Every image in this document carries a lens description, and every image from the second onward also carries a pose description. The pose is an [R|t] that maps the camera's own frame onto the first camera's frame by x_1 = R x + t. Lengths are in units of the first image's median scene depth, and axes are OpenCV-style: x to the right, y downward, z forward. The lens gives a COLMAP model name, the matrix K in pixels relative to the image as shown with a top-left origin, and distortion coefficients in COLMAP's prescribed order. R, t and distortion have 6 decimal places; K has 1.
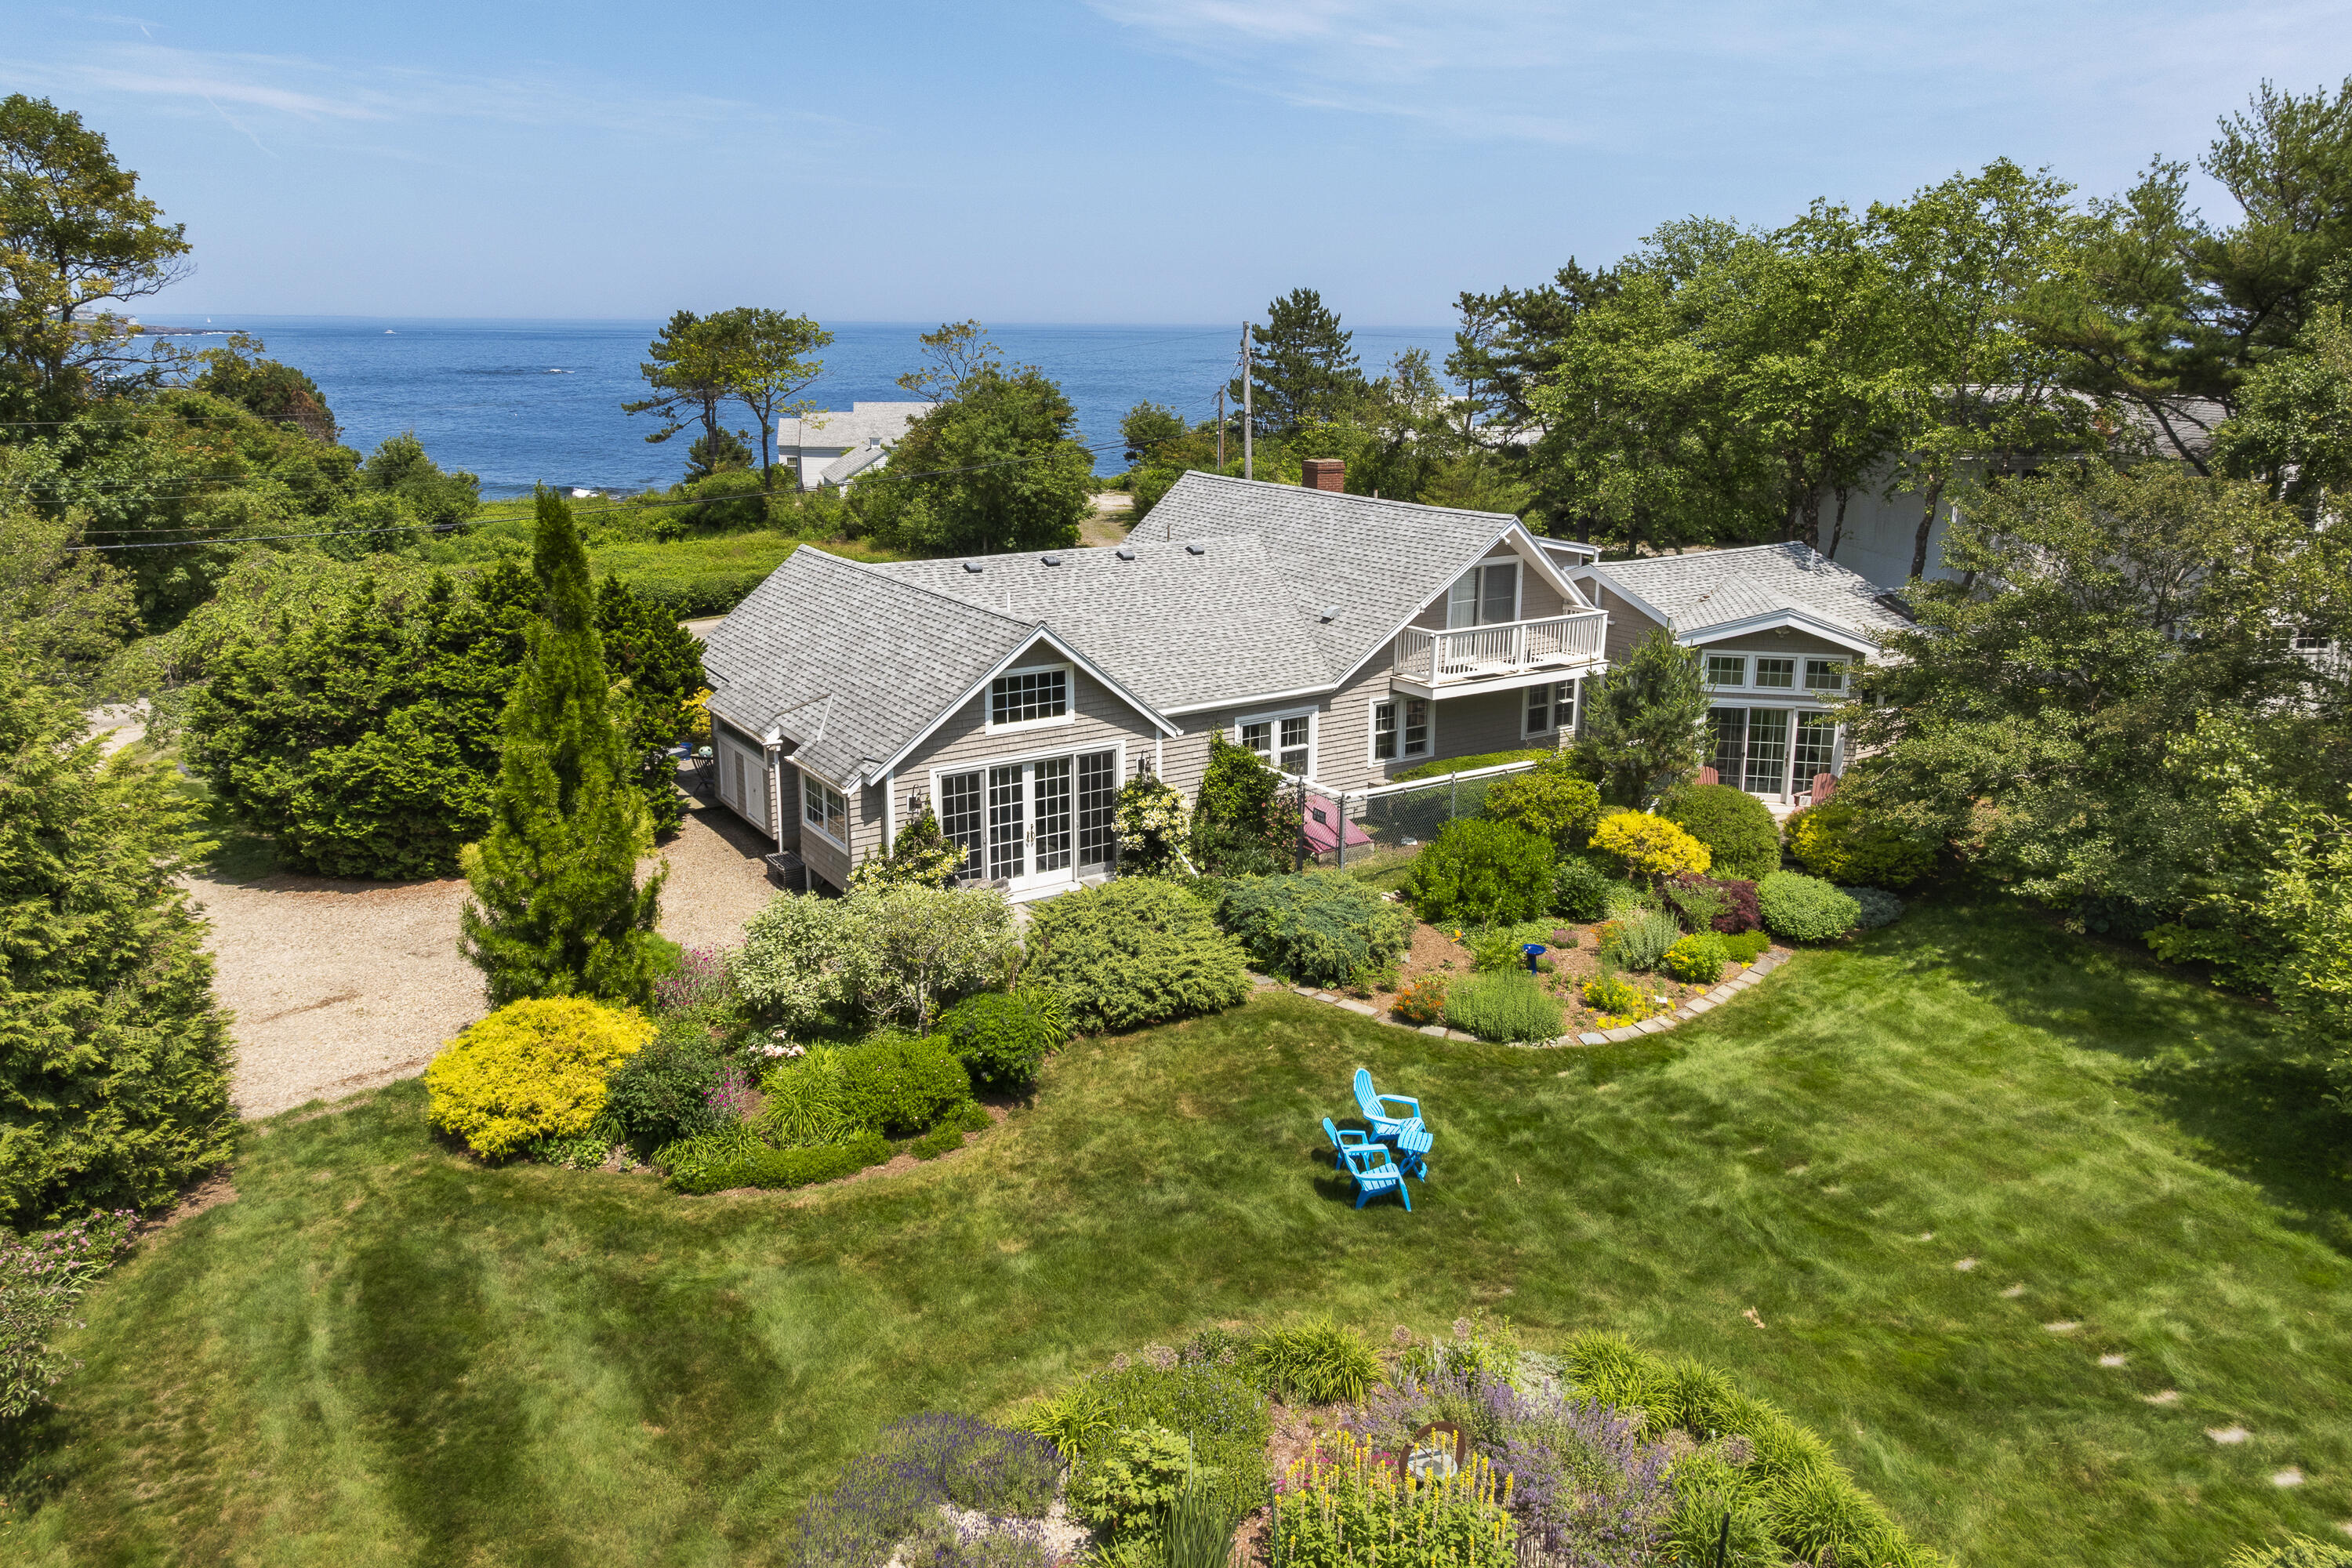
lens RADIAL K [[1657.8, 0, 1182.1], [0, 1657.8, 744.0], [0, 0, 1]] dist [-0.006015, -0.001562]
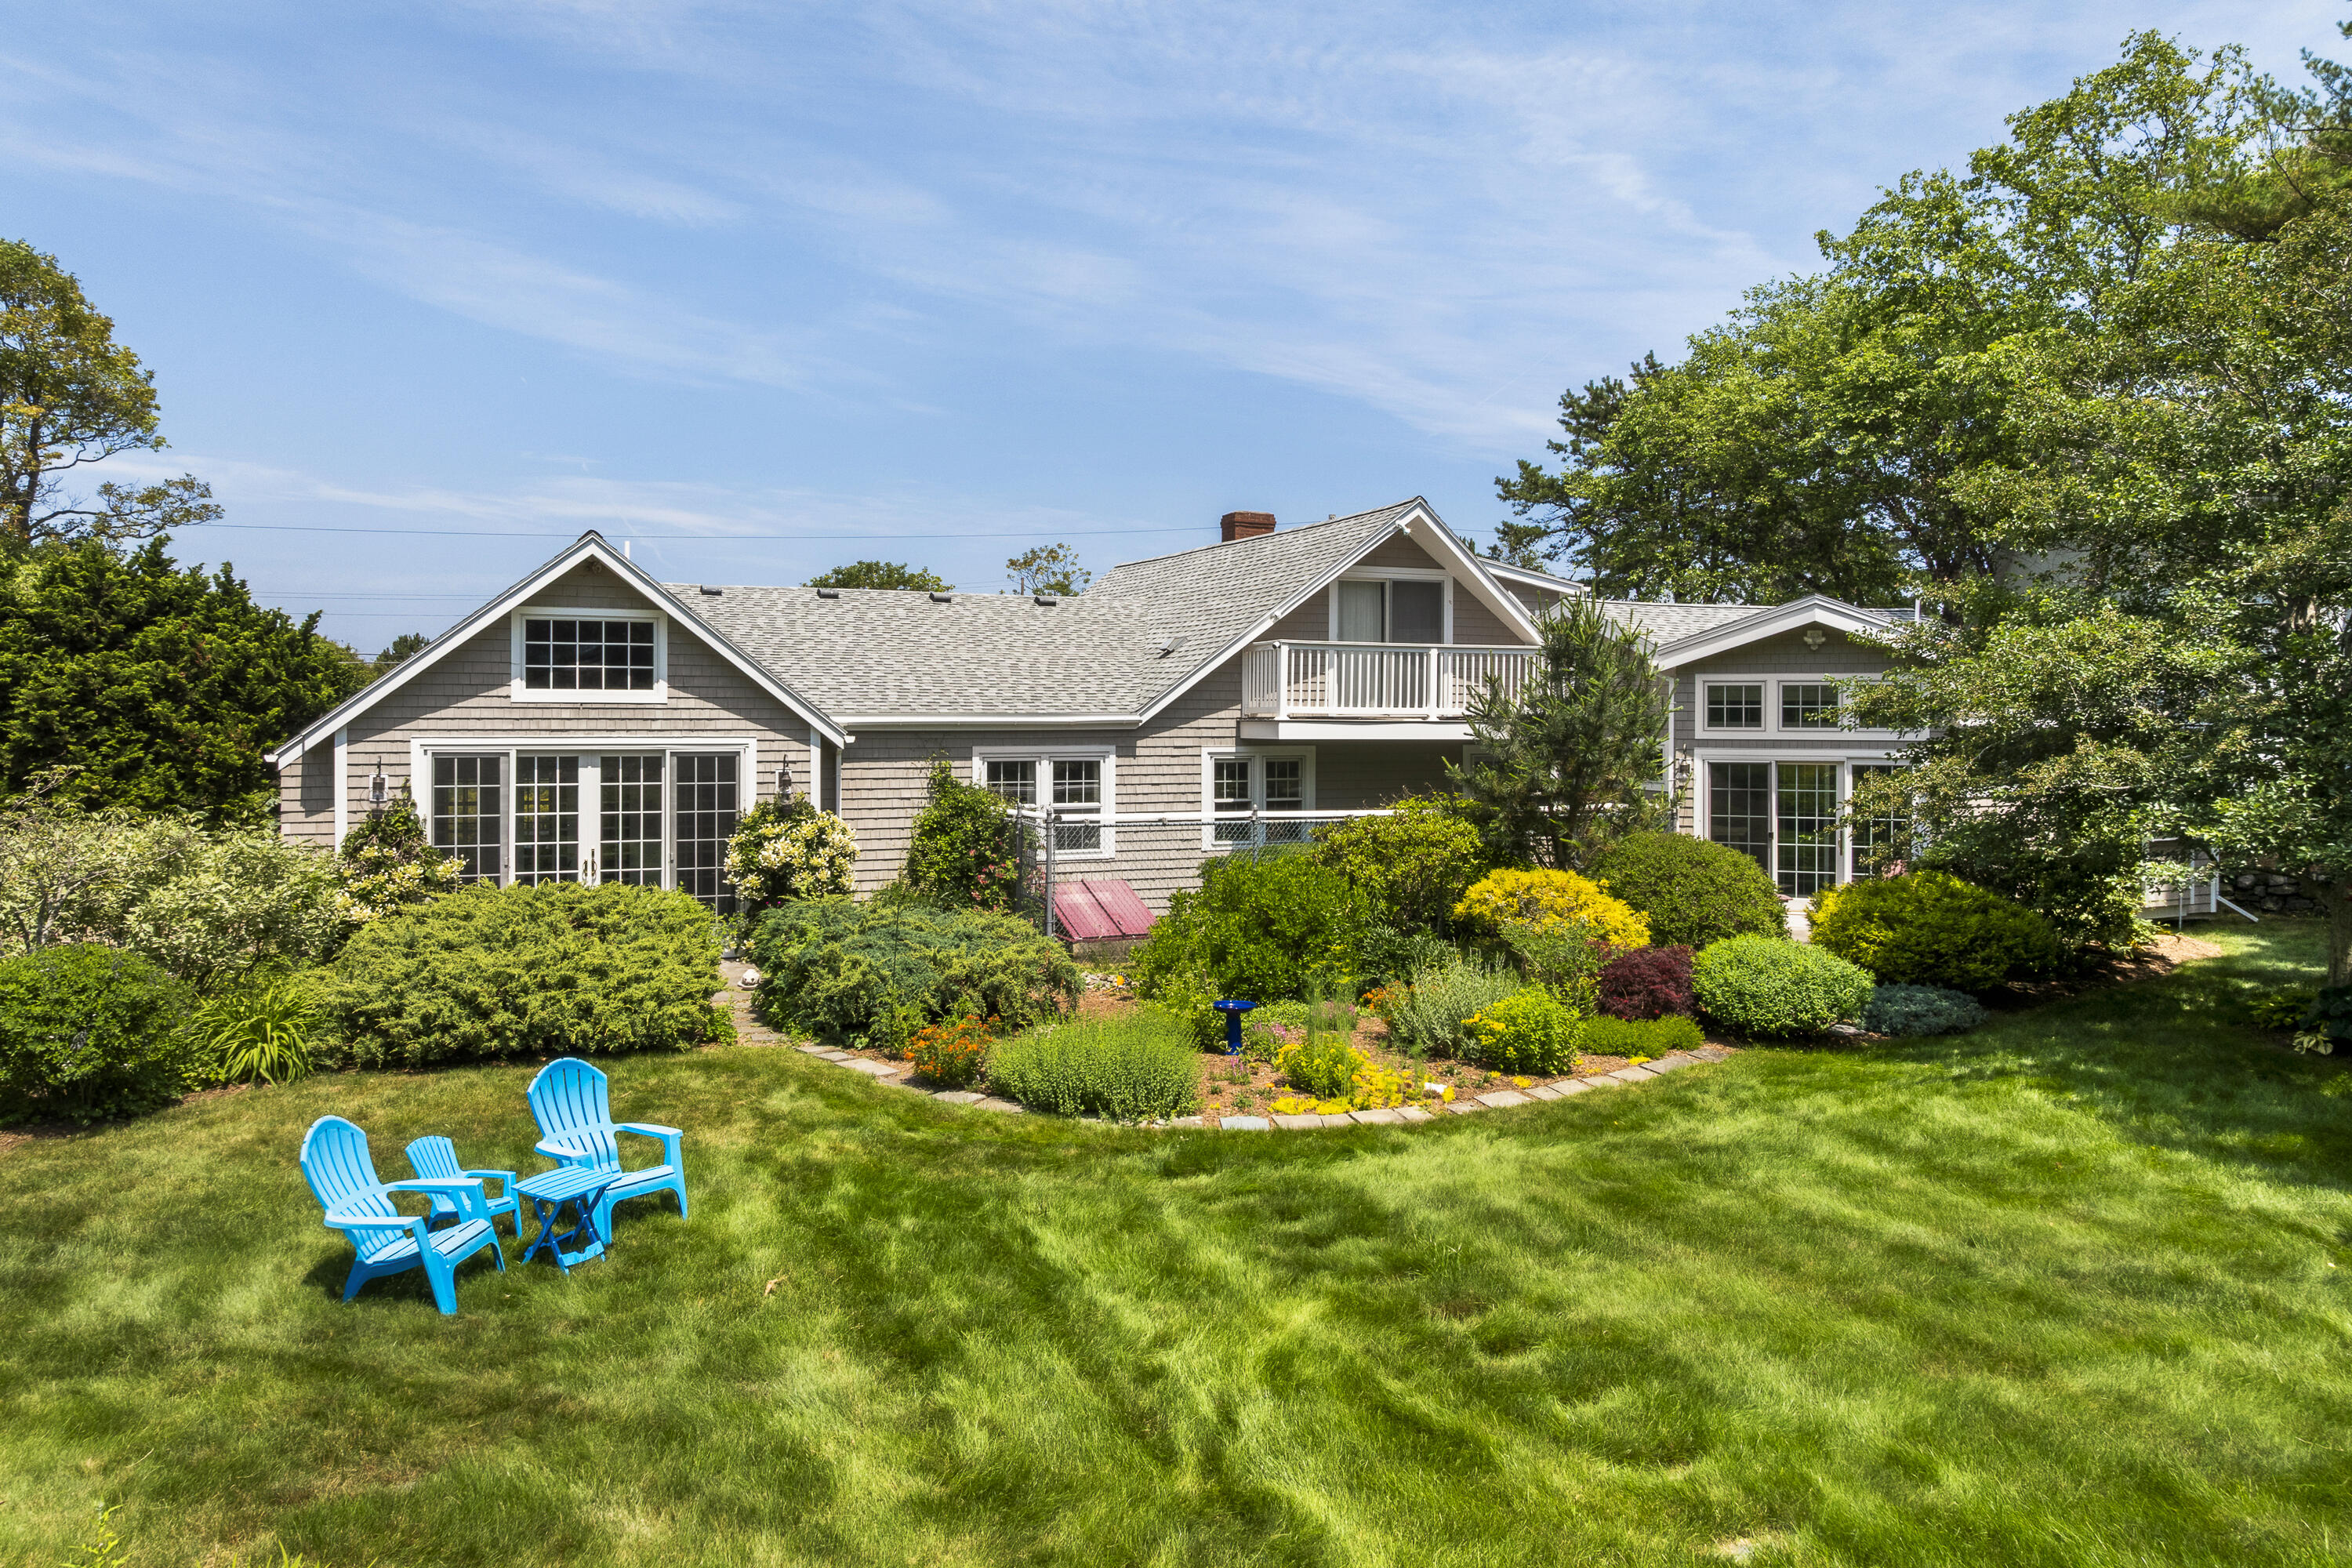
lens RADIAL K [[1657.8, 0, 1182.1], [0, 1657.8, 744.0], [0, 0, 1]] dist [-0.006015, -0.001562]
pose [[0.983930, 0.002163, -0.178542, 0.265258], [-0.043137, 0.973186, -0.225937, 0.148765], [0.173266, 0.230008, 0.957640, 0.386319]]
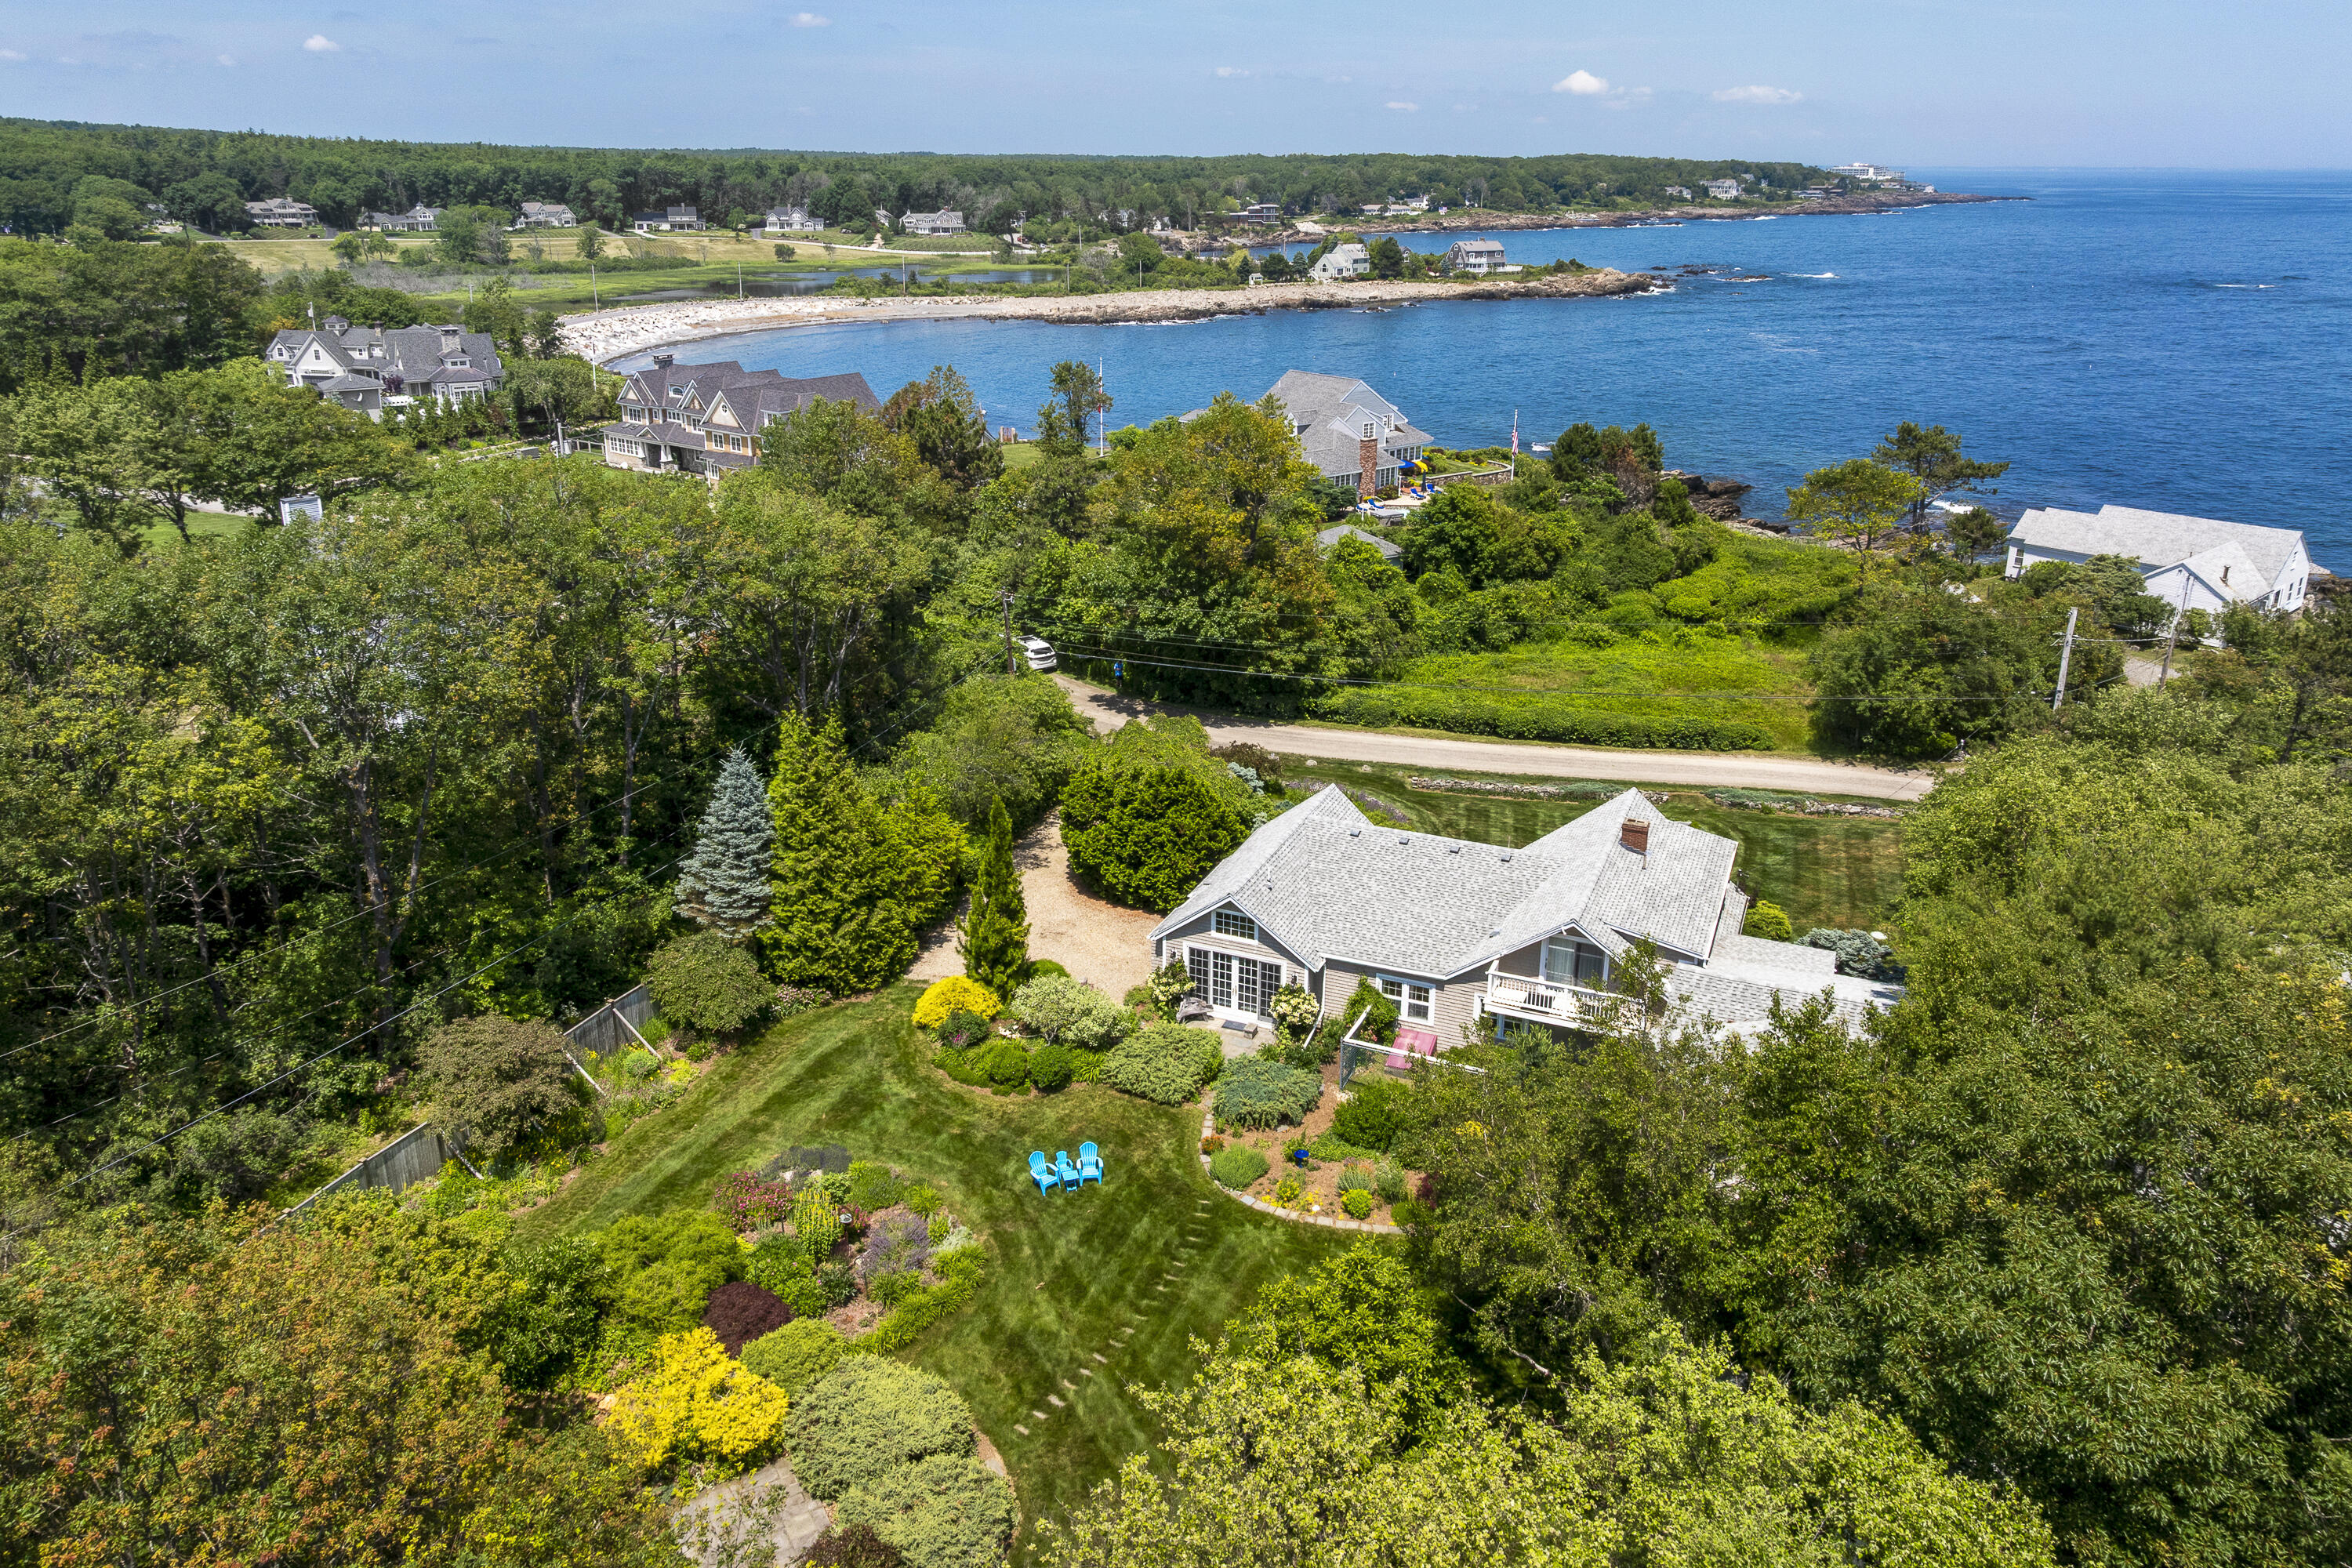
lens RADIAL K [[1657.8, 0, 1182.1], [0, 1657.8, 744.0], [0, 0, 1]] dist [-0.006015, -0.001562]
pose [[0.541047, 0.284550, -0.791391, 1.356181], [-0.206072, 0.957189, 0.203280, -0.615078], [0.815354, 0.053100, 0.576523, -0.206312]]
